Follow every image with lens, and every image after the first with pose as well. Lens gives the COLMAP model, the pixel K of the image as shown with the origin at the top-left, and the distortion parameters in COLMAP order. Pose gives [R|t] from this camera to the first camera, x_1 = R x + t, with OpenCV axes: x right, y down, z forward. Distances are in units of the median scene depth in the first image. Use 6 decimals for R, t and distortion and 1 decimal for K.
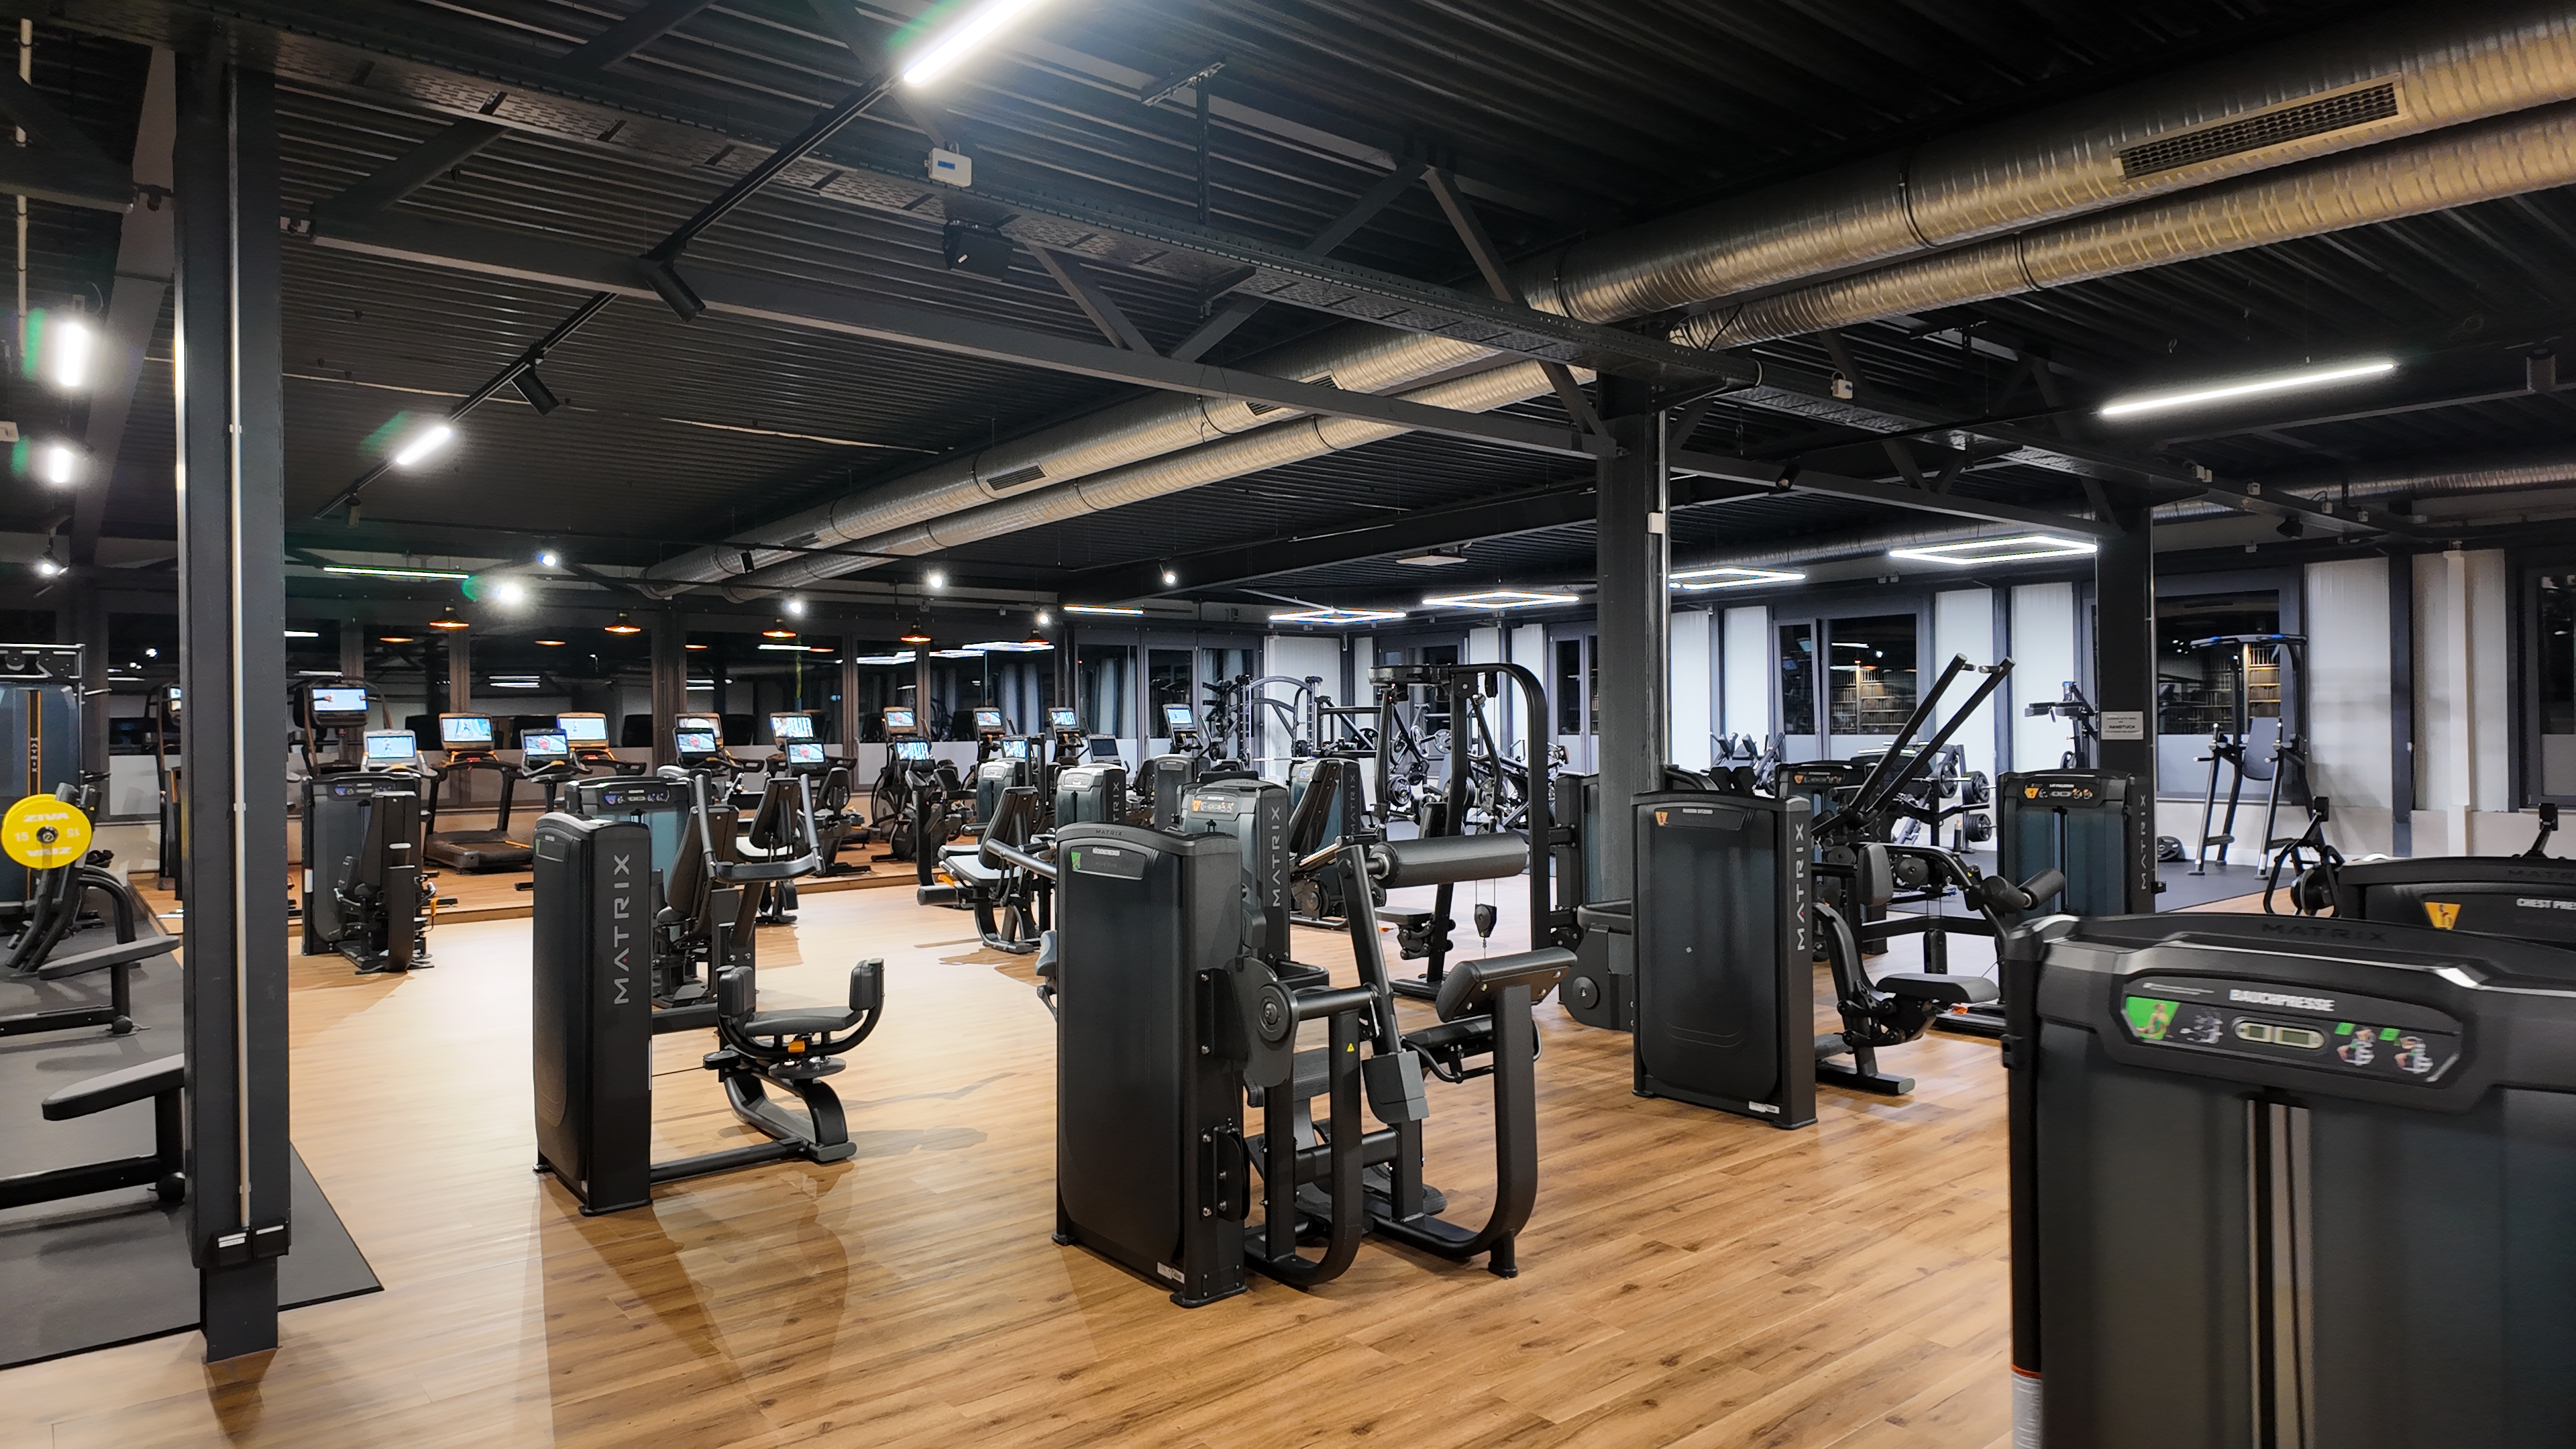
lens RADIAL K [[1502.7, 0, 1304.8], [0, 1502.7, 730.1], [0, 0, 1]] dist [0.015138, -0.006953]
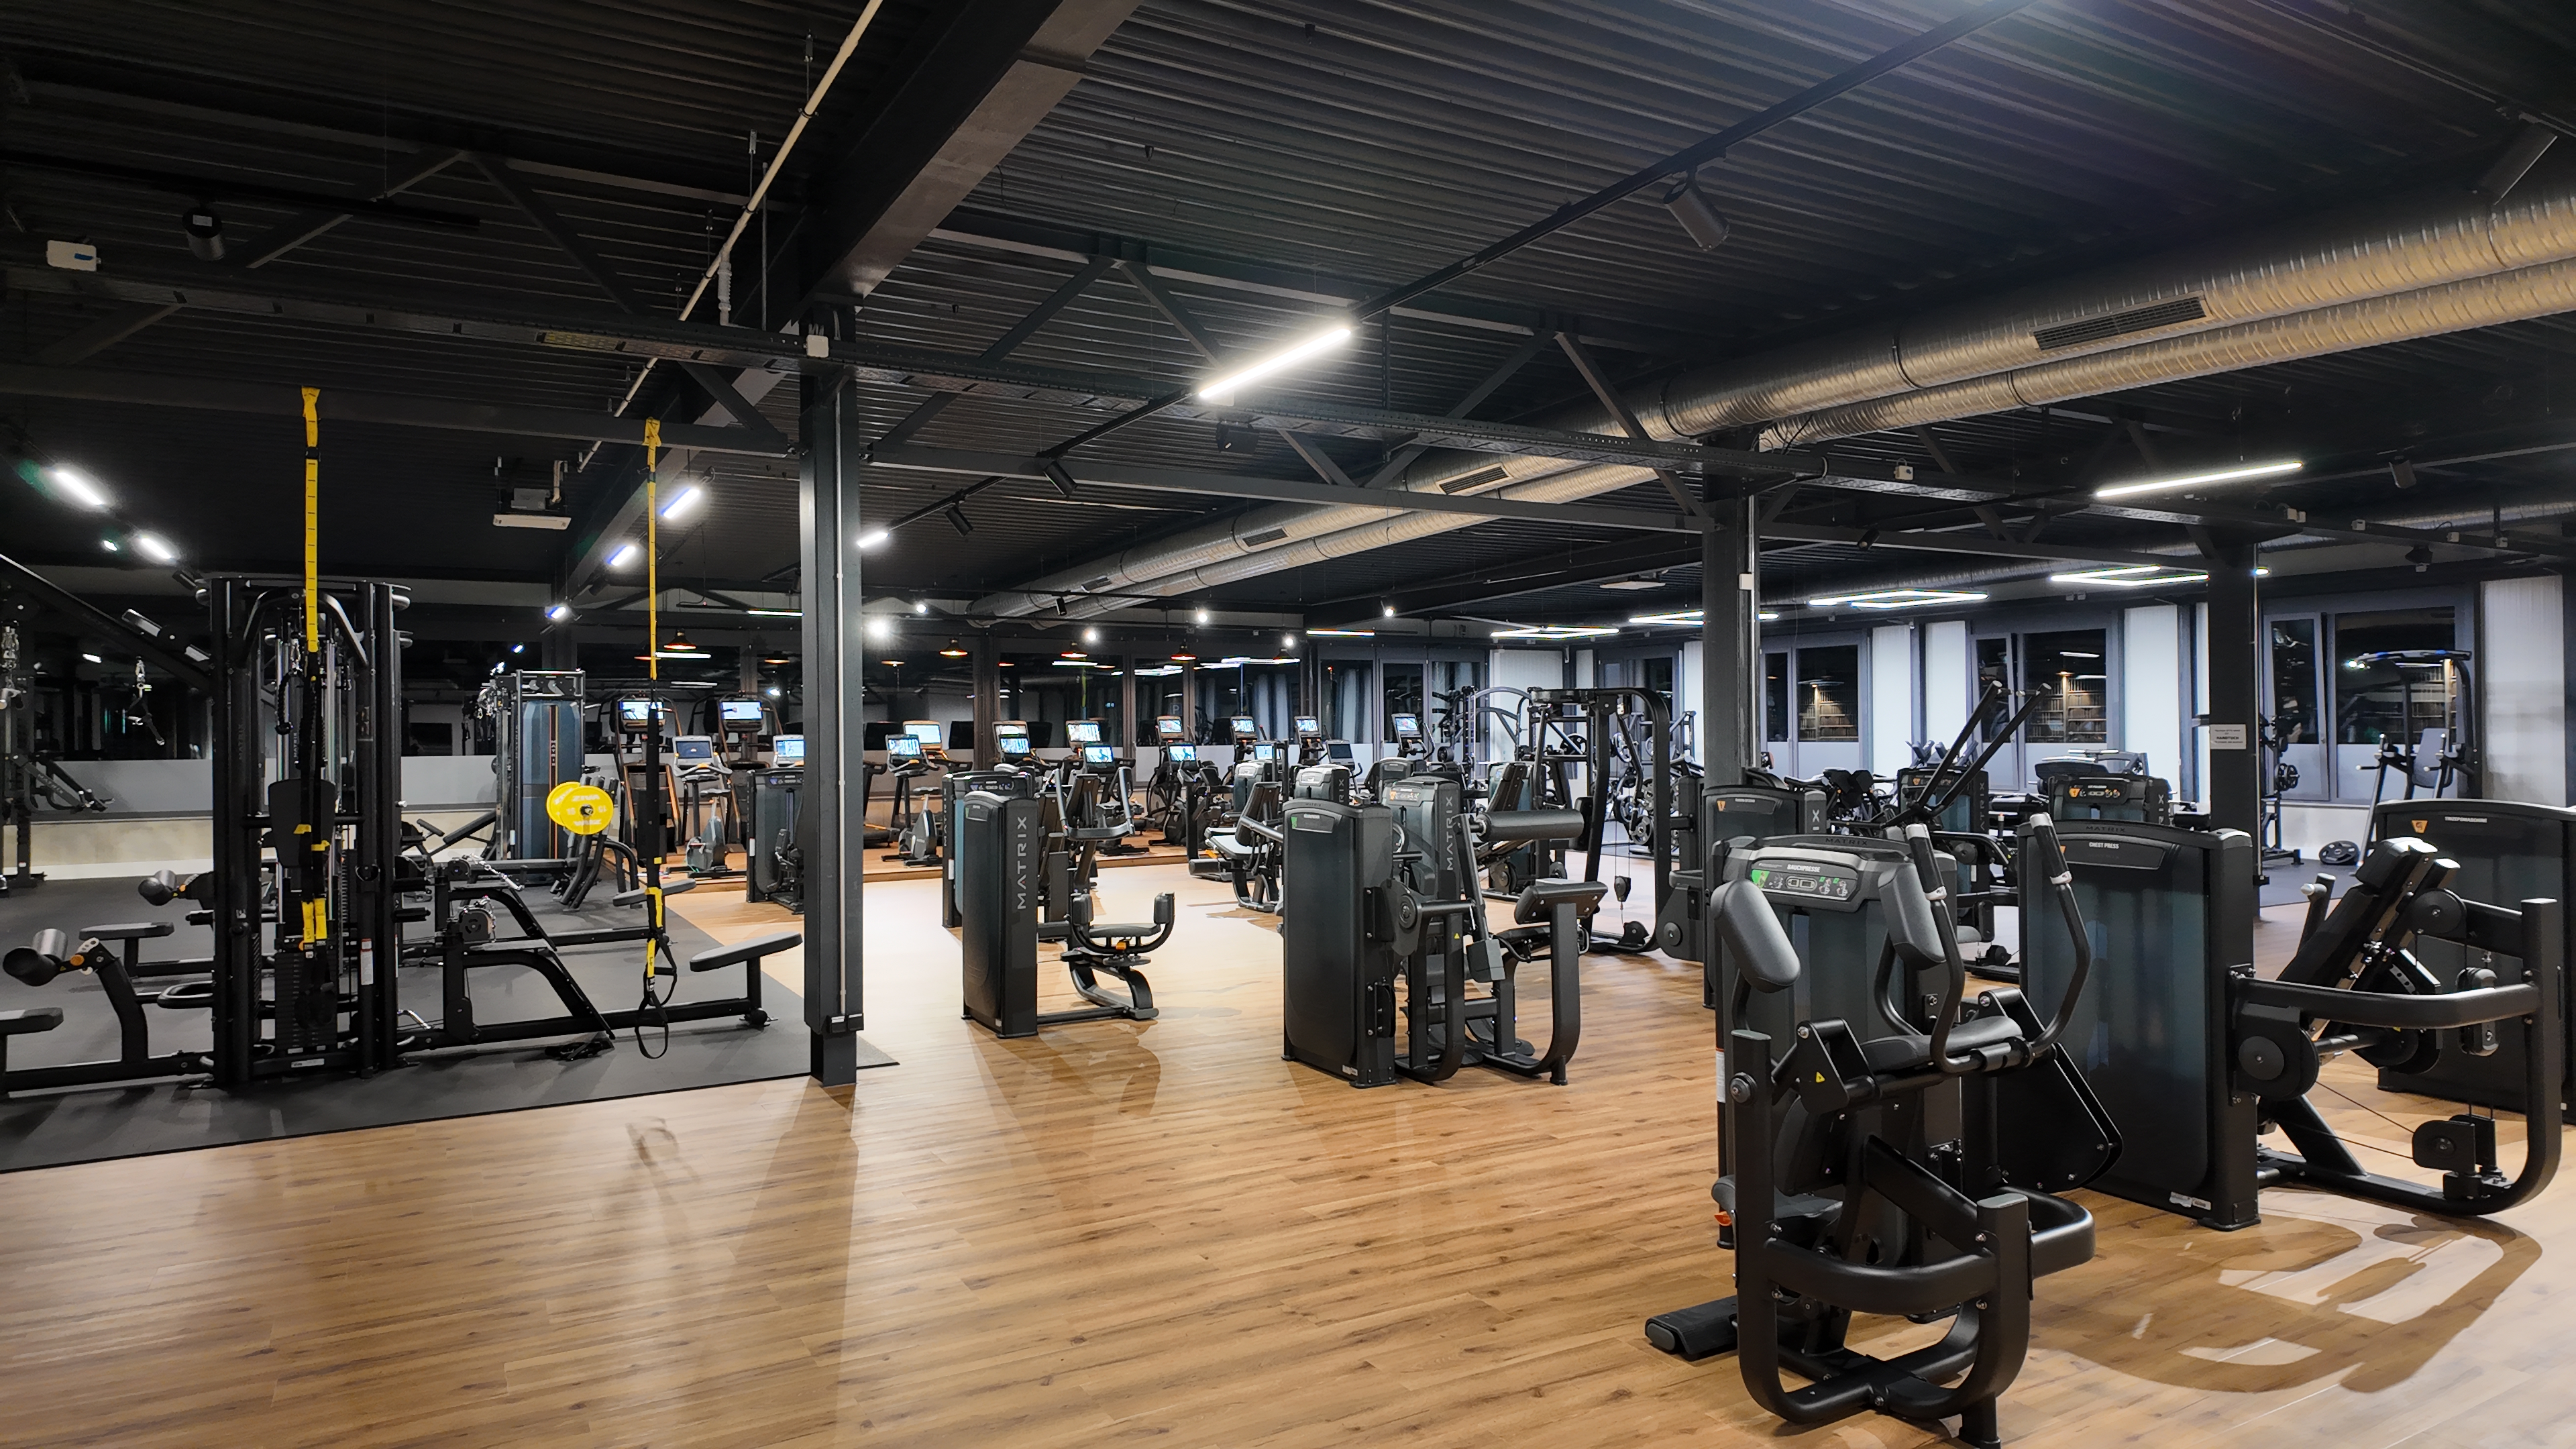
lens RADIAL K [[1502.7, 0, 1295.6], [0, 1502.7, 723.1], [0, 0, 1]] dist [0.015138, -0.006953]
pose [[0.985028, 0.001845, -0.172386, 0.055548], [-0.003018, 0.999974, -0.006544, -0.004278], [0.172369, 0.006966, 0.985008, -0.260944]]
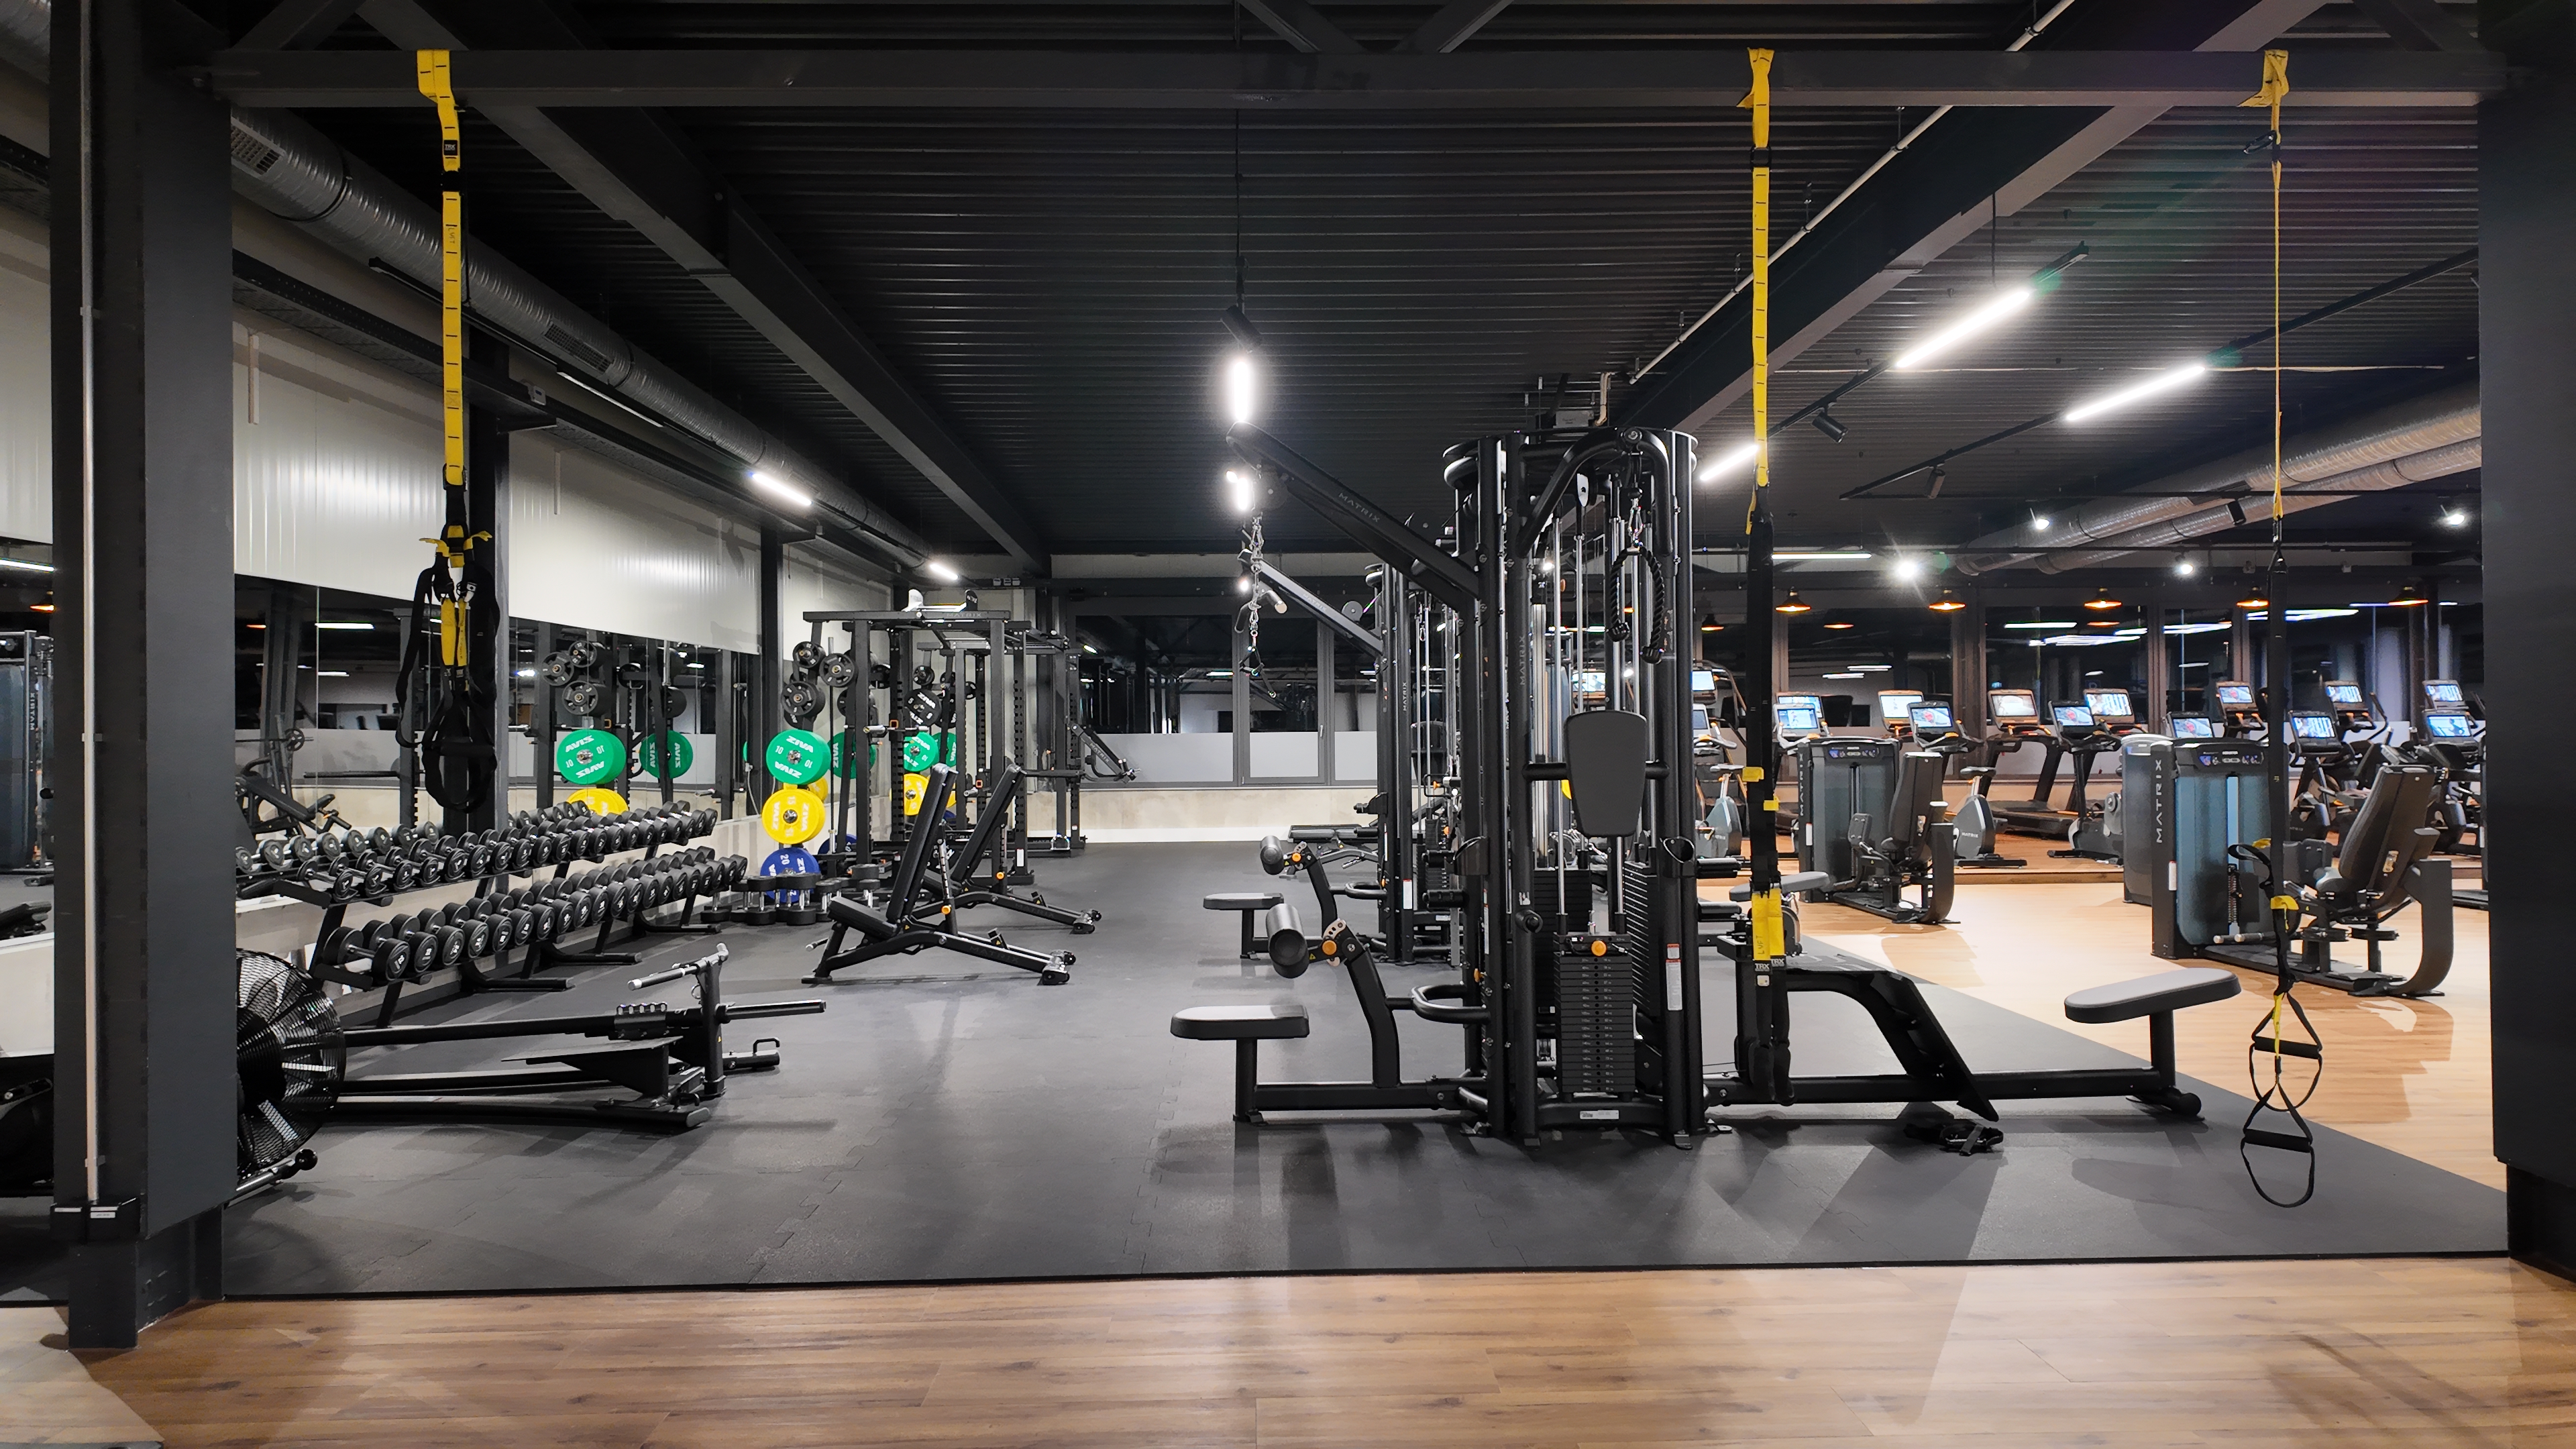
lens RADIAL K [[1502.7, 0, 1282.0], [0, 1502.7, 724.1], [0, 0, 1]] dist [0.015138, -0.006953]
pose [[0.776688, 0.000071, -0.629885, -0.293402], [-0.001357, 0.999998, -0.001561, 0.023971], [0.629883, 0.002067, 0.776687, -0.094751]]
